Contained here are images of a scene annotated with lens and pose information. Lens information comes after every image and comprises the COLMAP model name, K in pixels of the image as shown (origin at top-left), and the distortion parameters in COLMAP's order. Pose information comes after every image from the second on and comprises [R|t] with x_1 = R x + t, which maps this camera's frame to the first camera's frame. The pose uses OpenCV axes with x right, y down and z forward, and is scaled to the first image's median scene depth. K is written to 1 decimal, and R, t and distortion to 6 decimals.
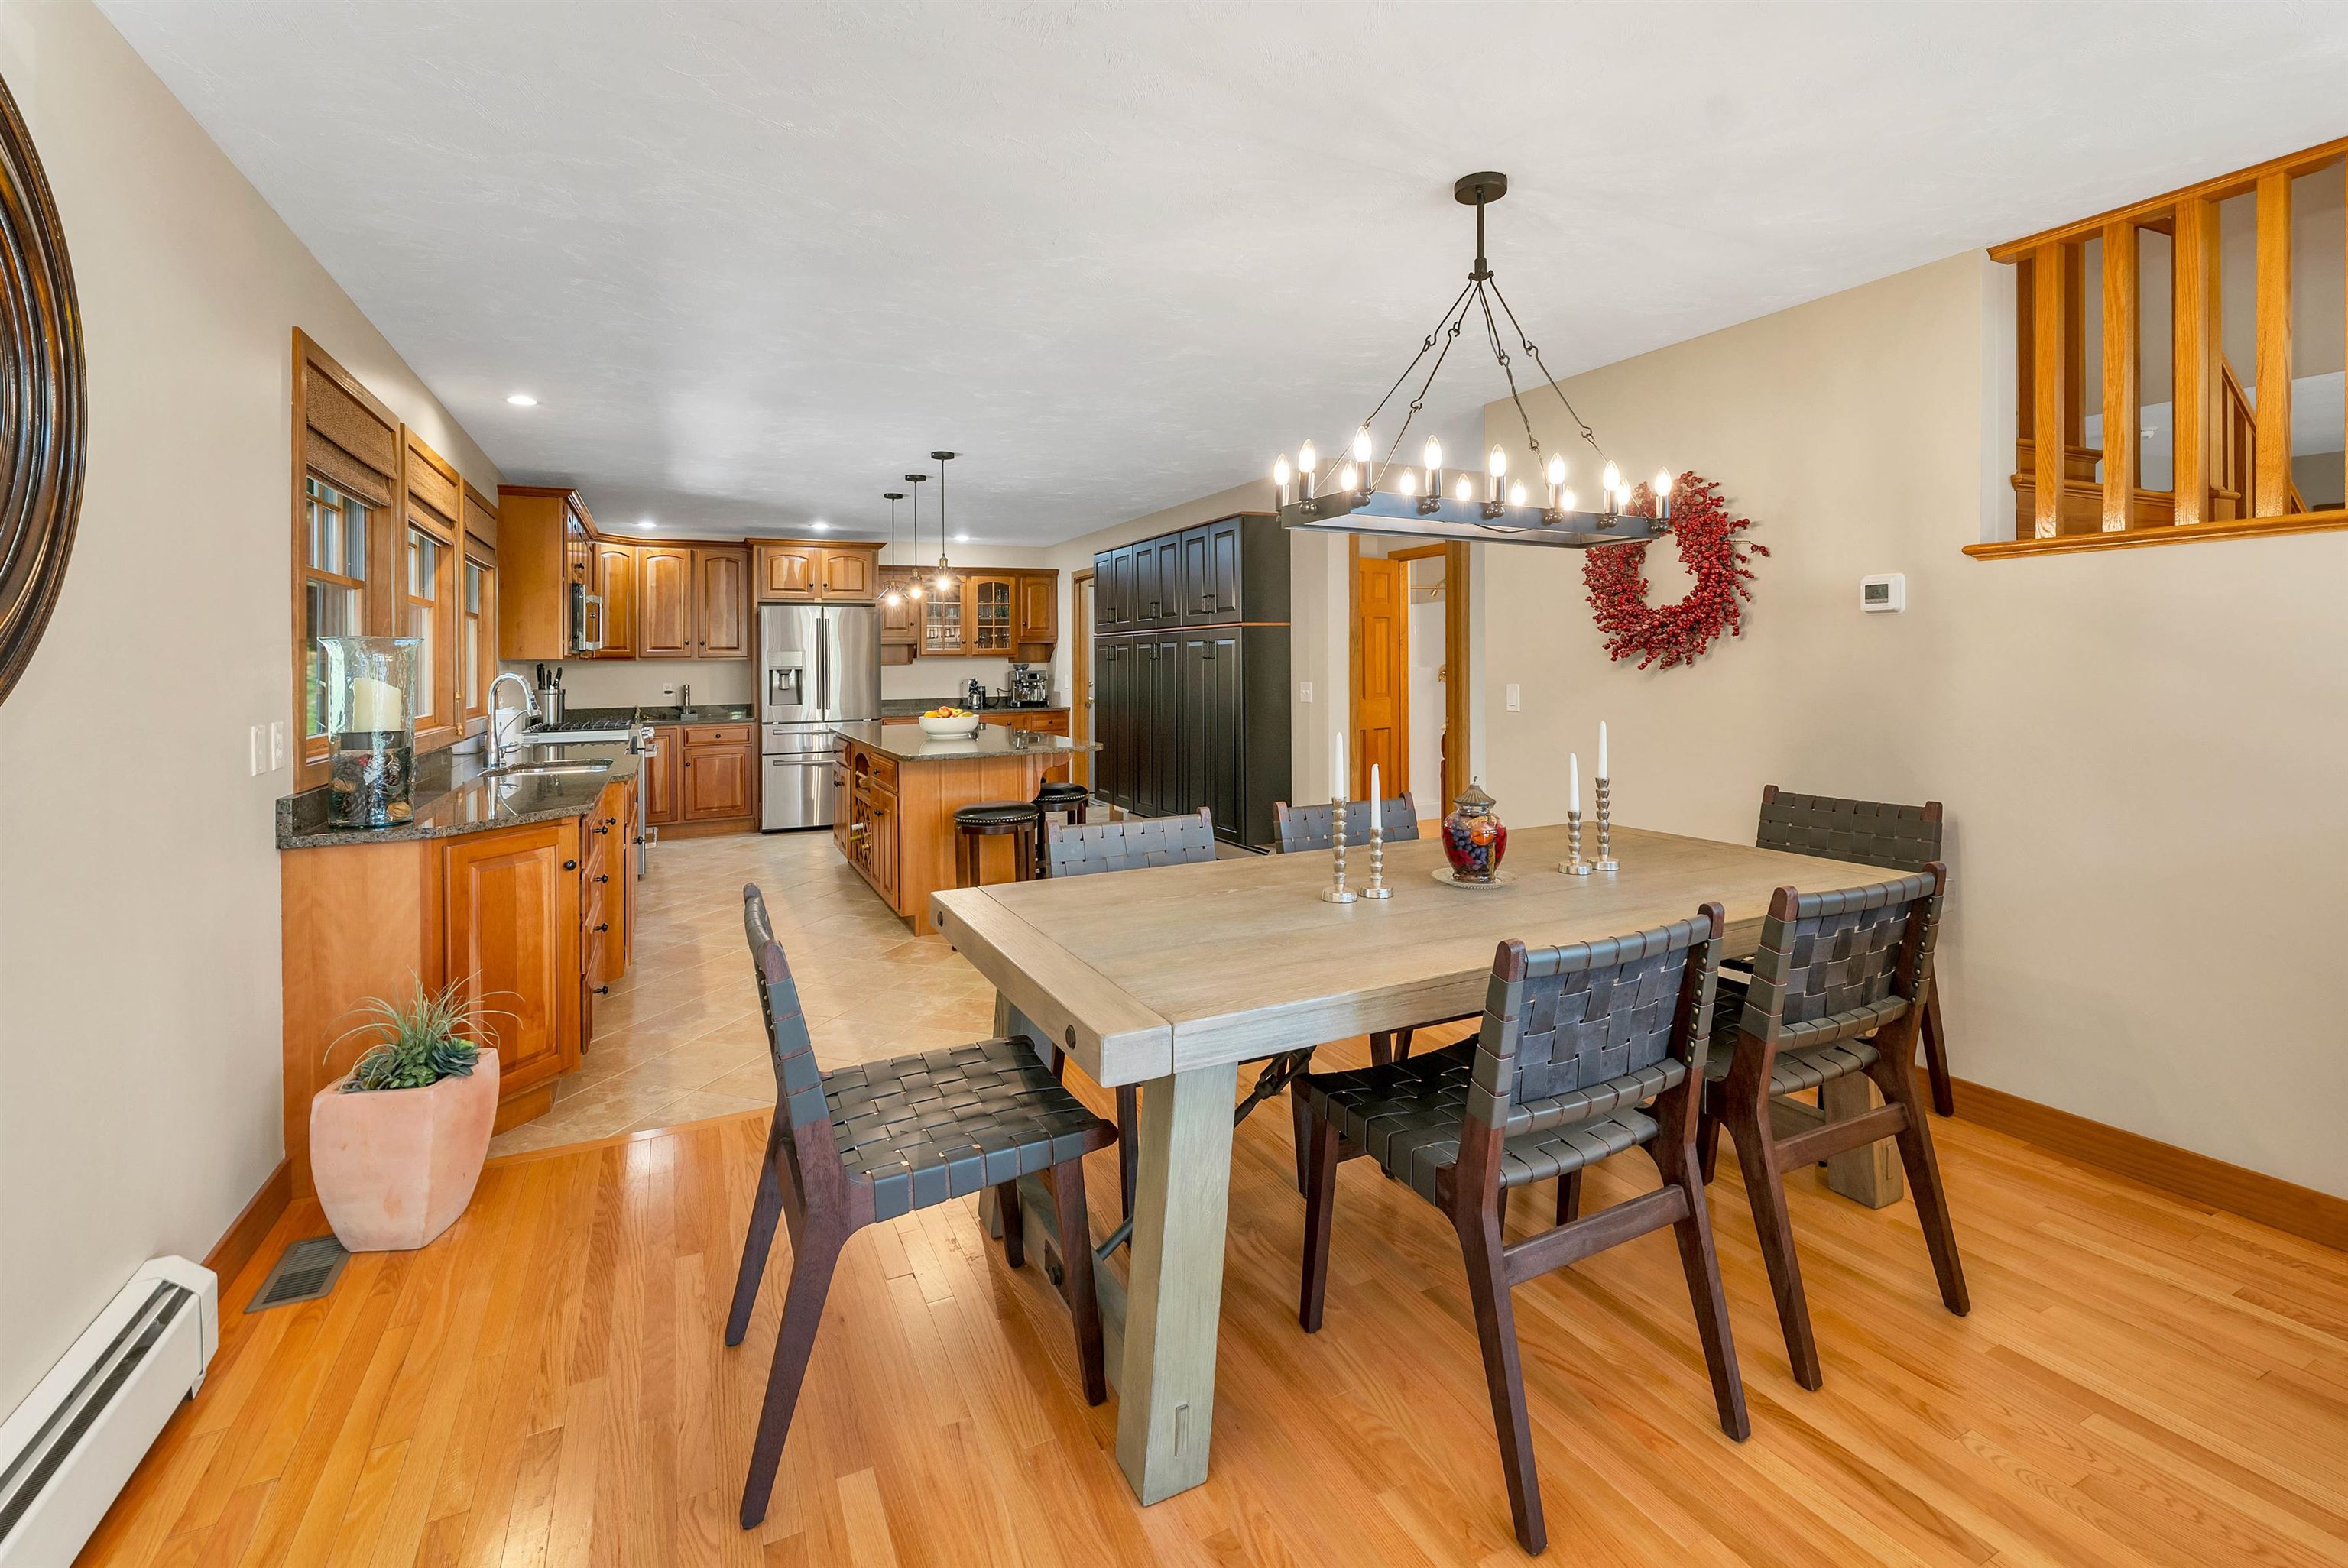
lens RADIAL K [[996.9, 0, 1174.3], [0, 996.9, 666.5], [0, 0, 1]] dist [0.000177, 0.000047]
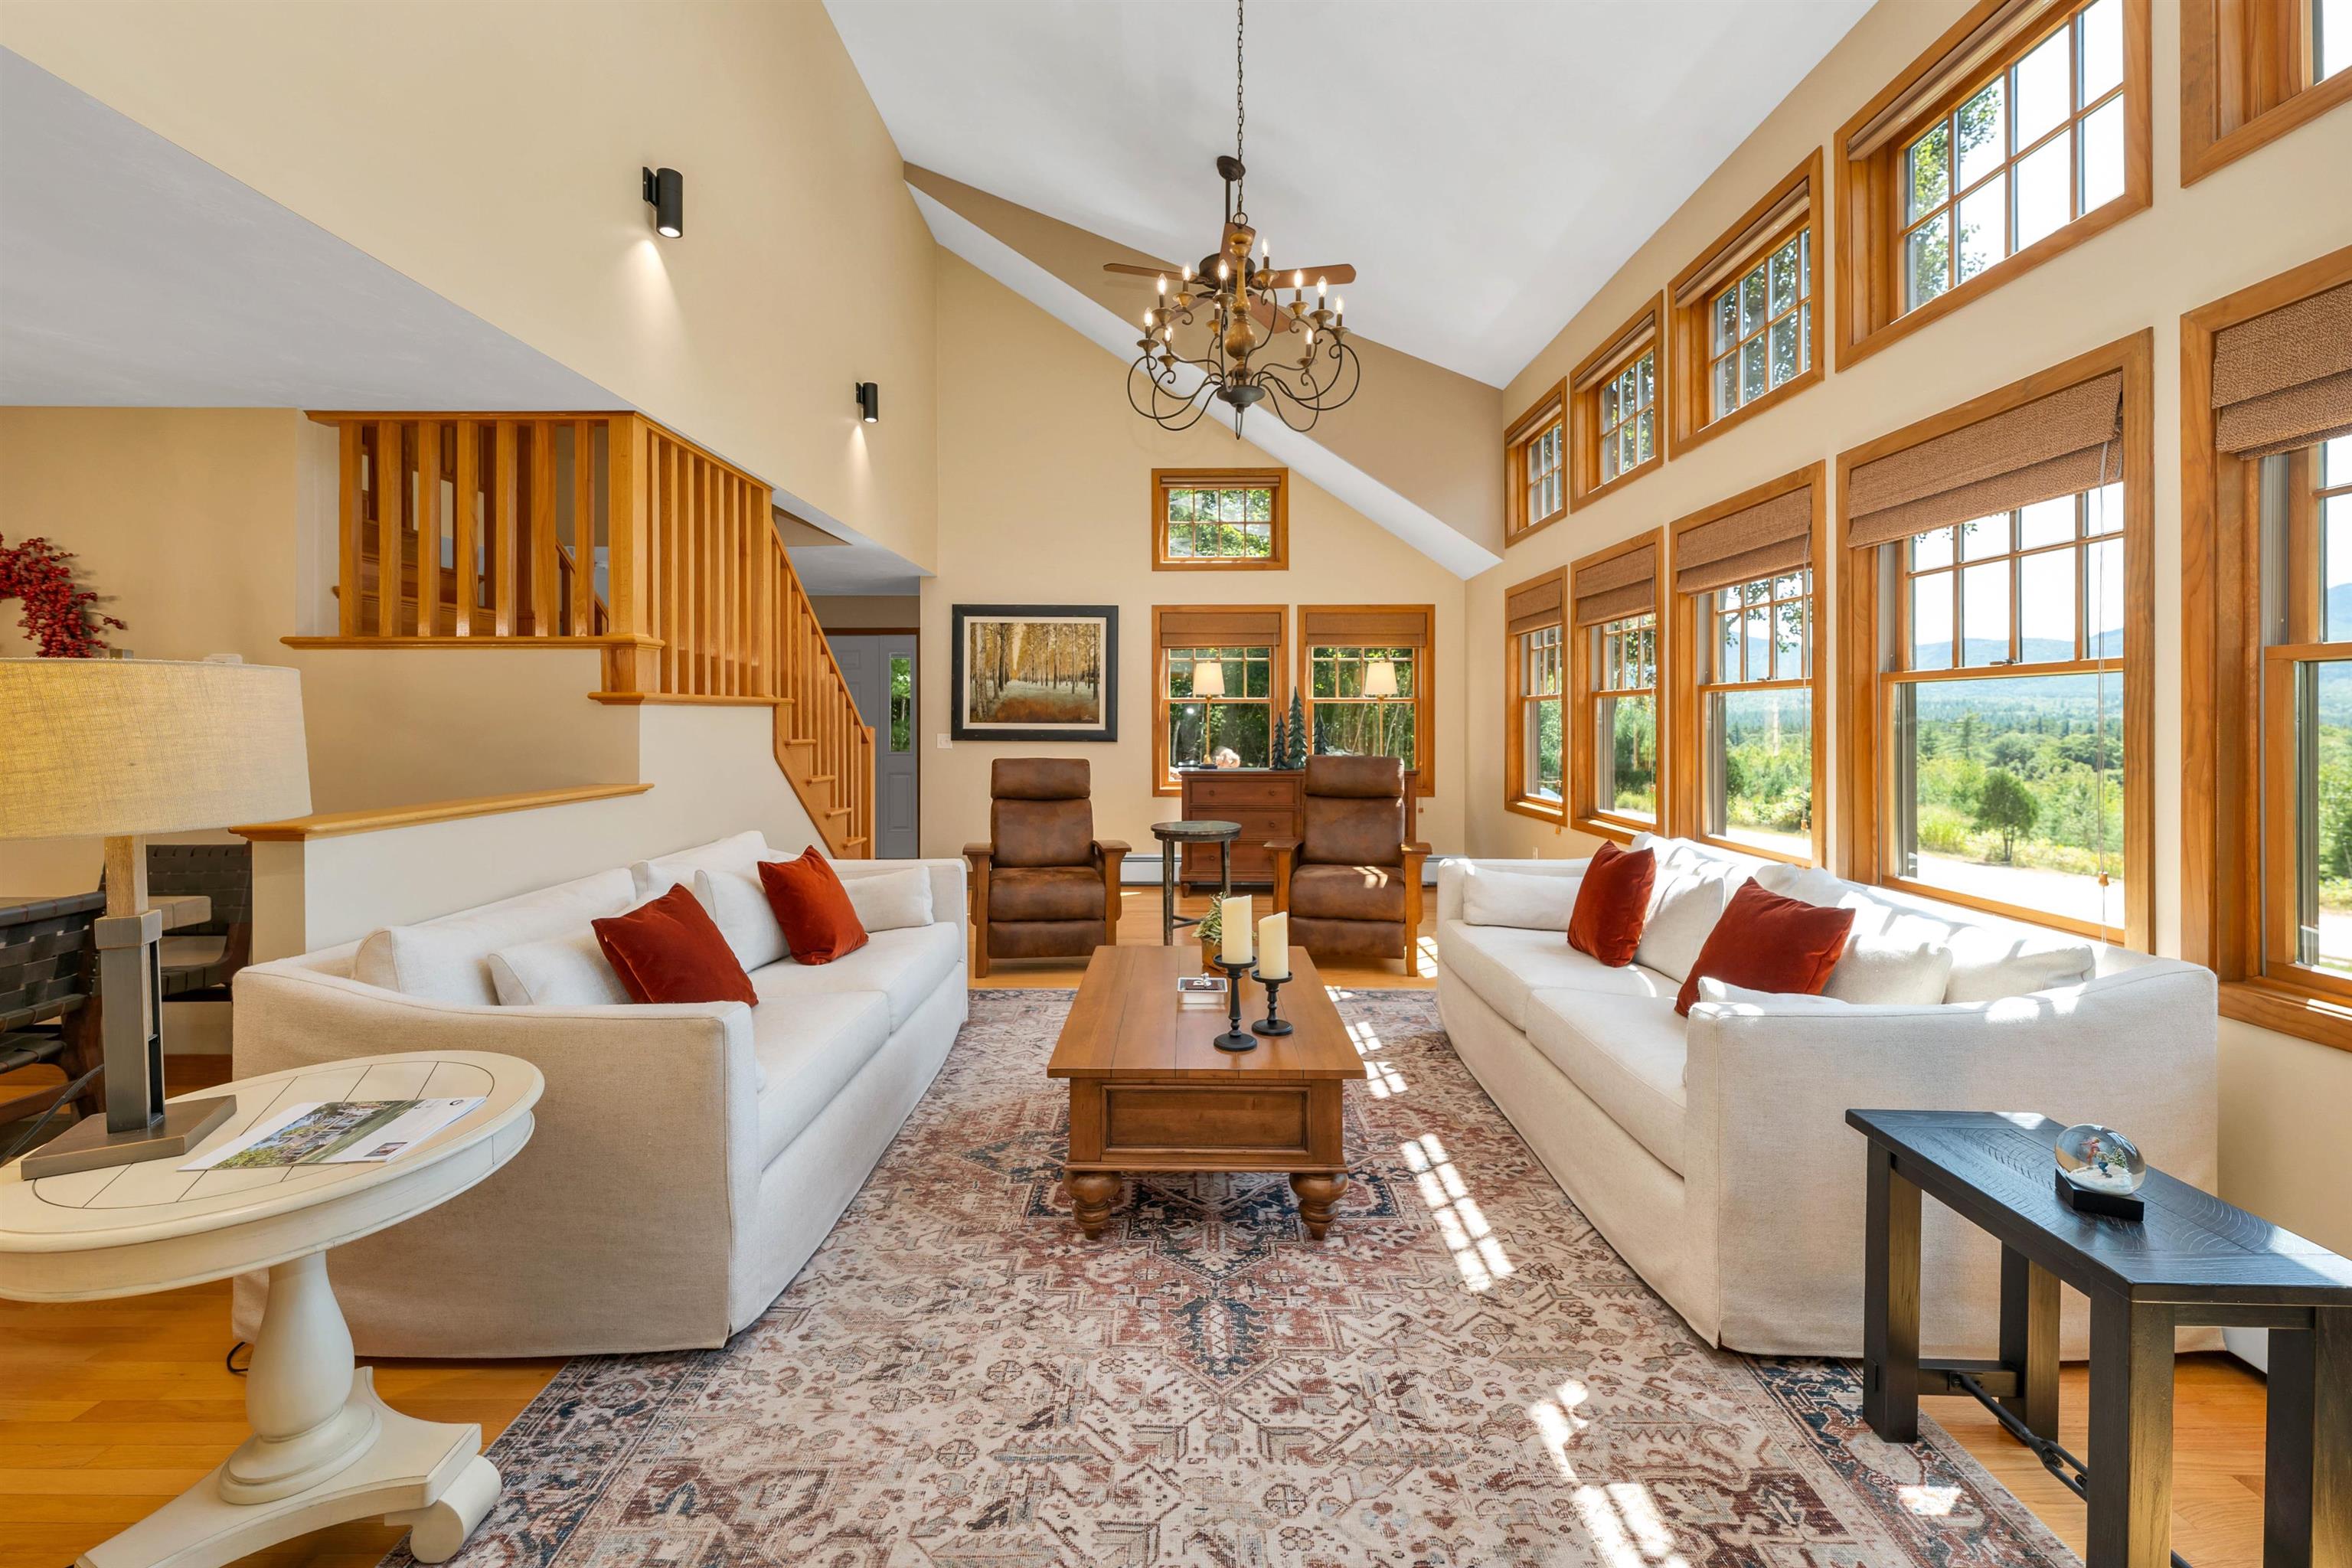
lens RADIAL K [[970.6, 0, 1176.4], [0, 970.6, 731.8], [0, 0, 1]] dist [0.000924, 0.000314]
pose [[0.455462, 0.003481, 0.890248, 0.178482], [-0.000253, 0.999993, -0.003781, 0.005022], [-0.890255, 0.001497, 0.455460, -0.517713]]
